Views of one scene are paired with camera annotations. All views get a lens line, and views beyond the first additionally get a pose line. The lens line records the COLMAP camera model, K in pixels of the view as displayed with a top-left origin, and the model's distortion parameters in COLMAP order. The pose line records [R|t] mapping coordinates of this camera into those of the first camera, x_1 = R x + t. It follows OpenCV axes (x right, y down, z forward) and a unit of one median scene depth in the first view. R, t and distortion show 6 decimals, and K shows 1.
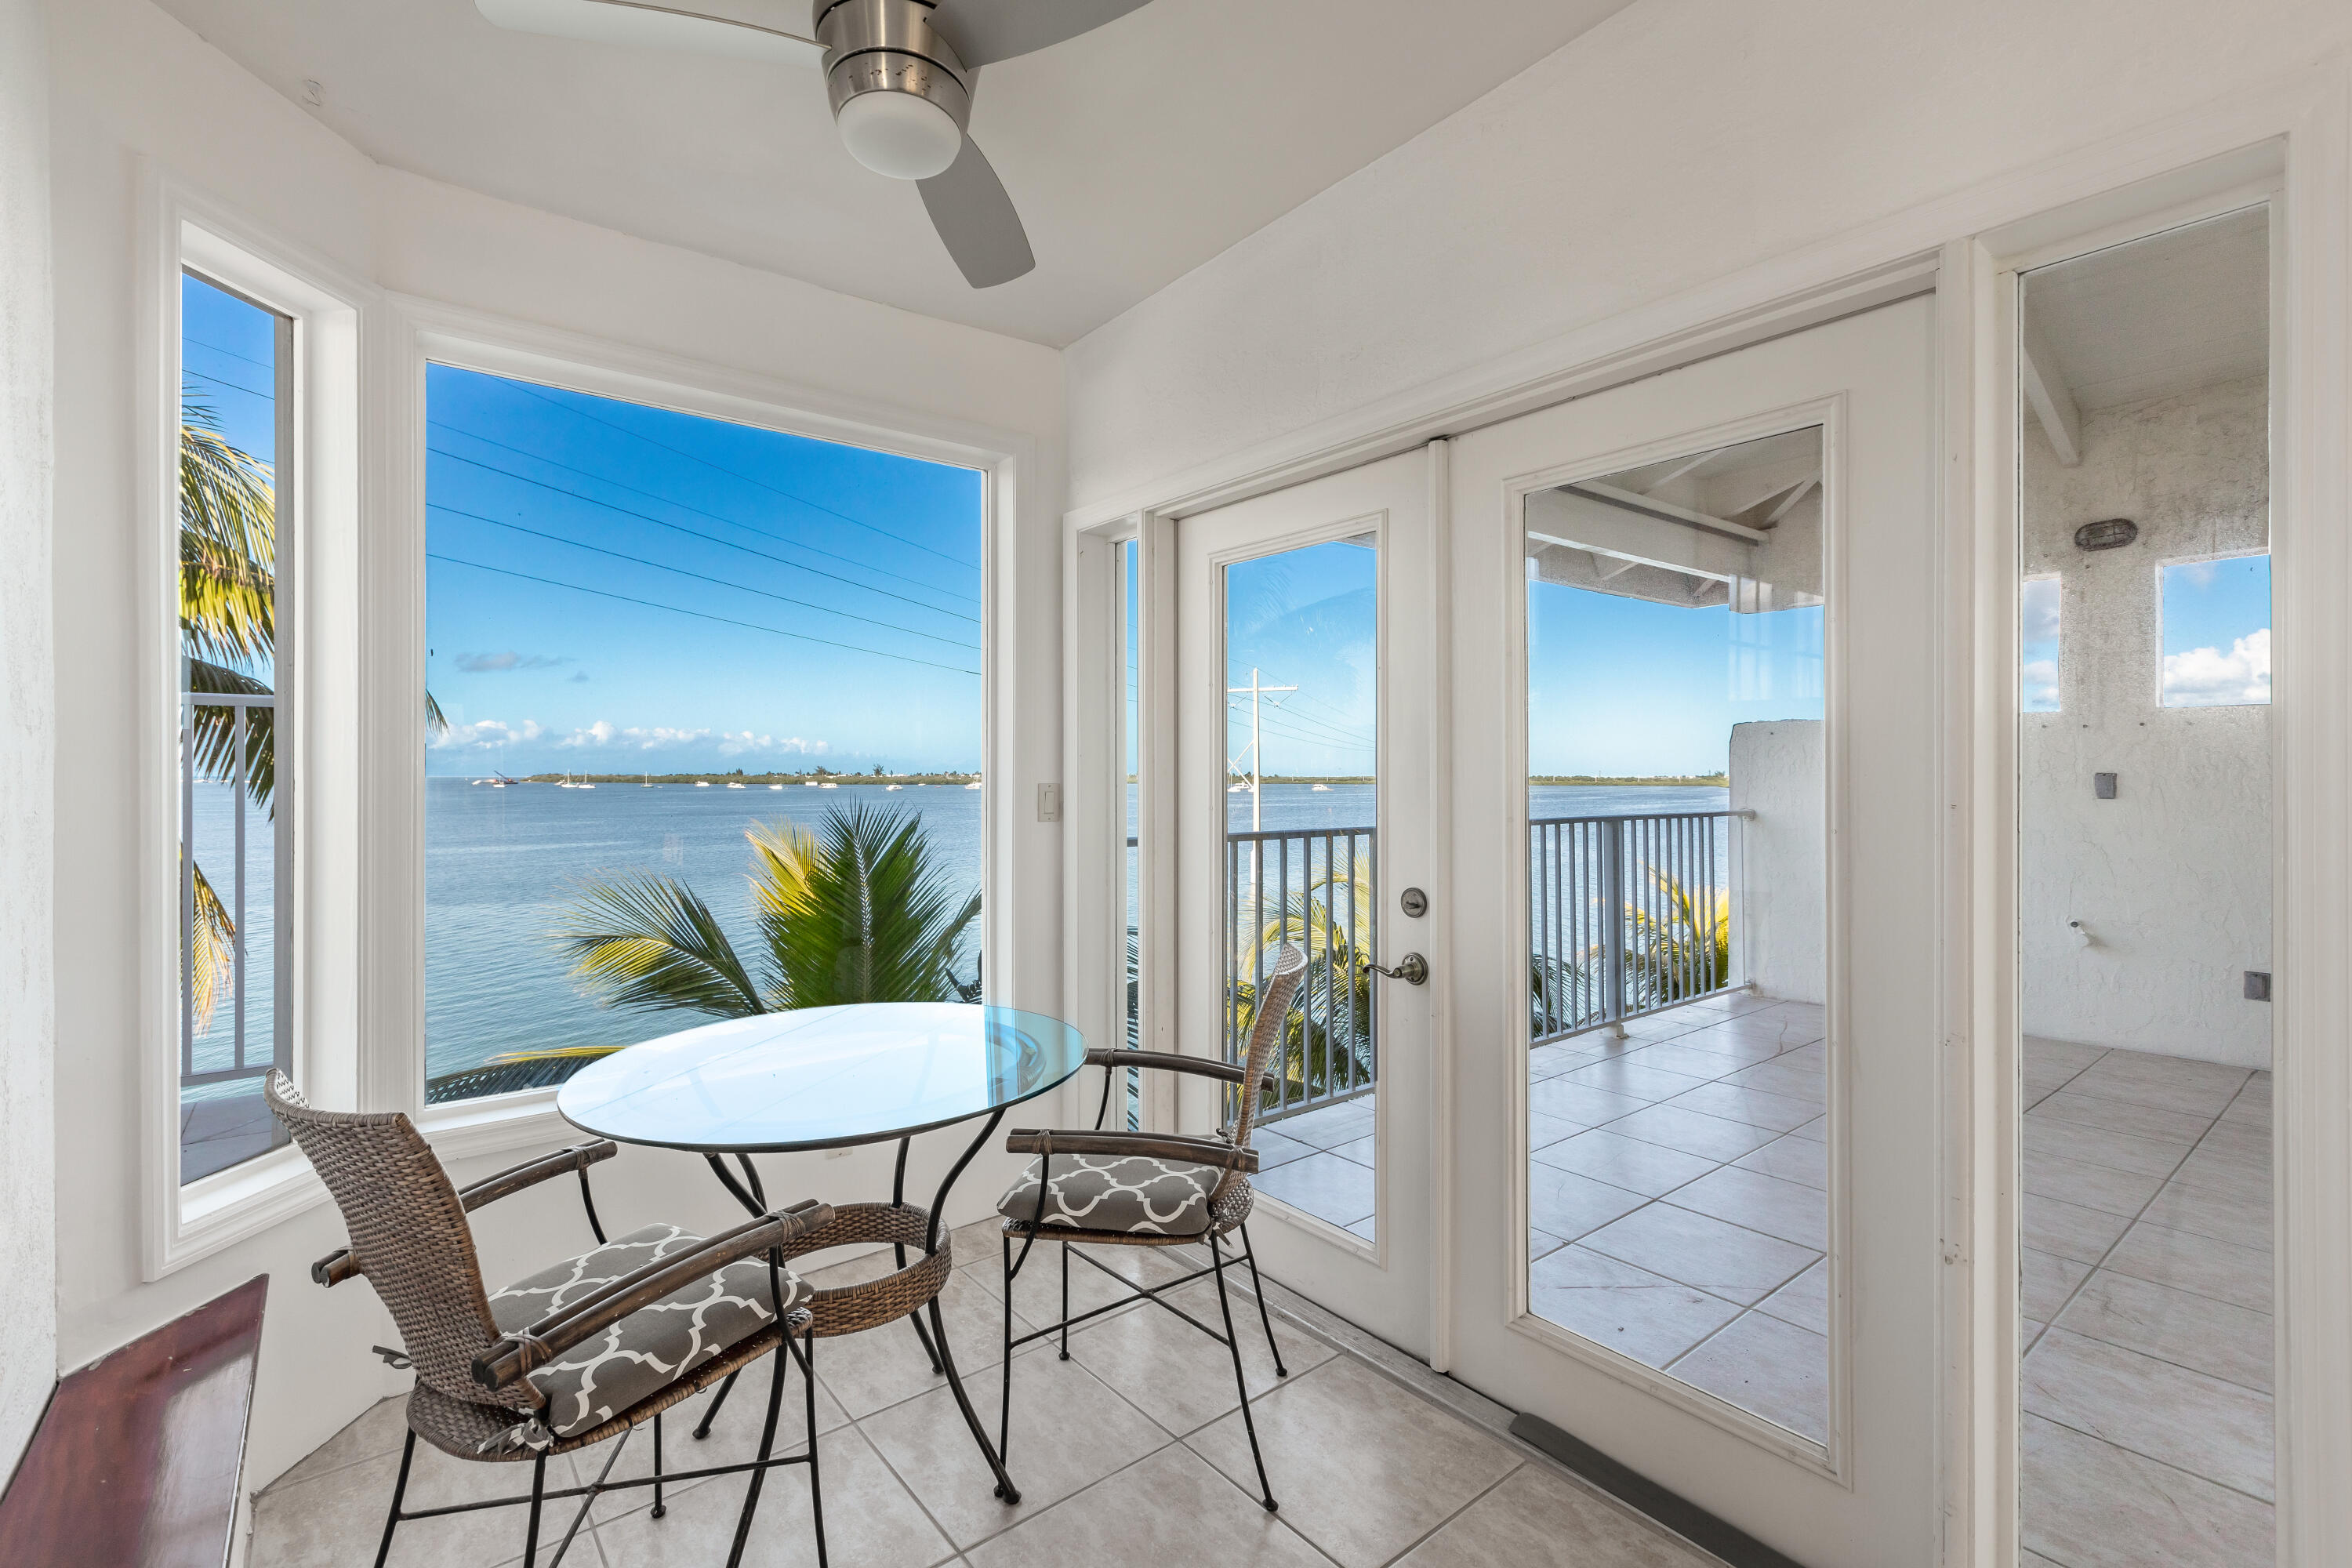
lens RADIAL K [[1051.1, 0, 1176.7], [0, 1051.1, 780.9], [0, 0, 1]] dist [0.014067, 0.000004]
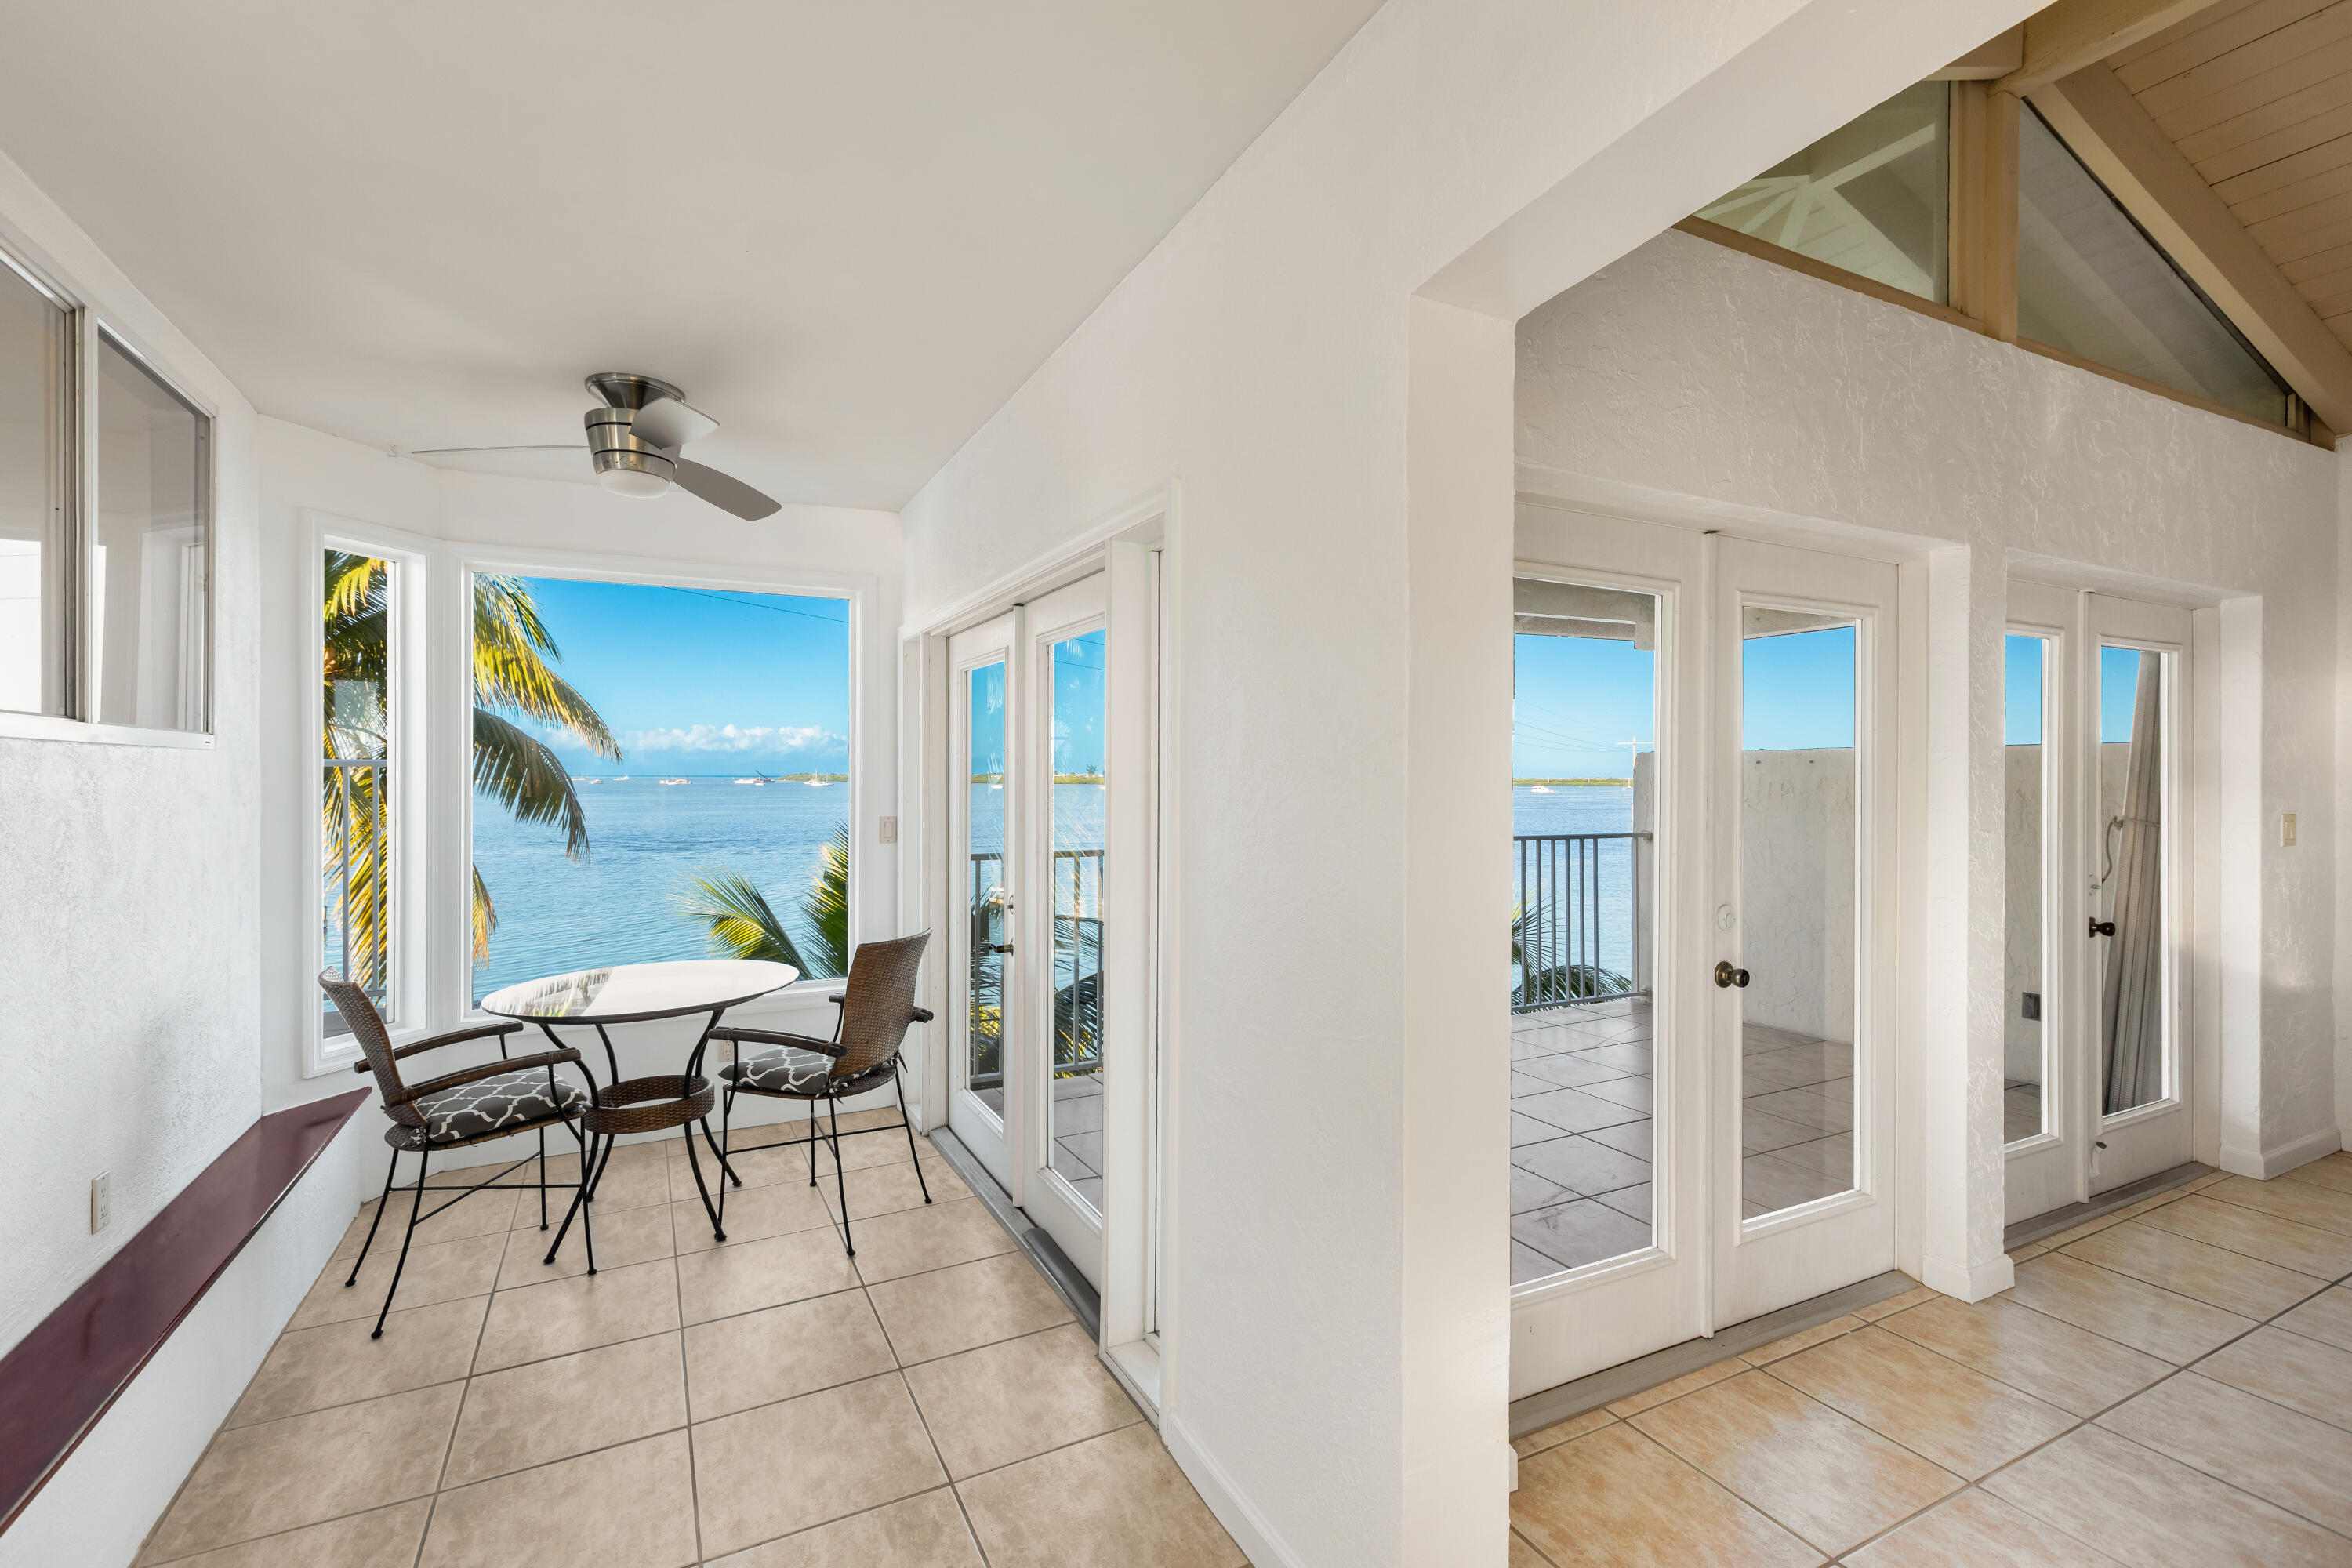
lens RADIAL K [[1051.1, 0, 1161.8], [0, 1051.1, 771.0], [0, 0, 1]] dist [0.014067, 0.000004]
pose [[0.979797, -0.000262, -0.199993, 0.898732], [-0.002128, 0.999929, -0.011735, -0.073405], [0.199982, 0.011924, 0.979727, -0.563662]]
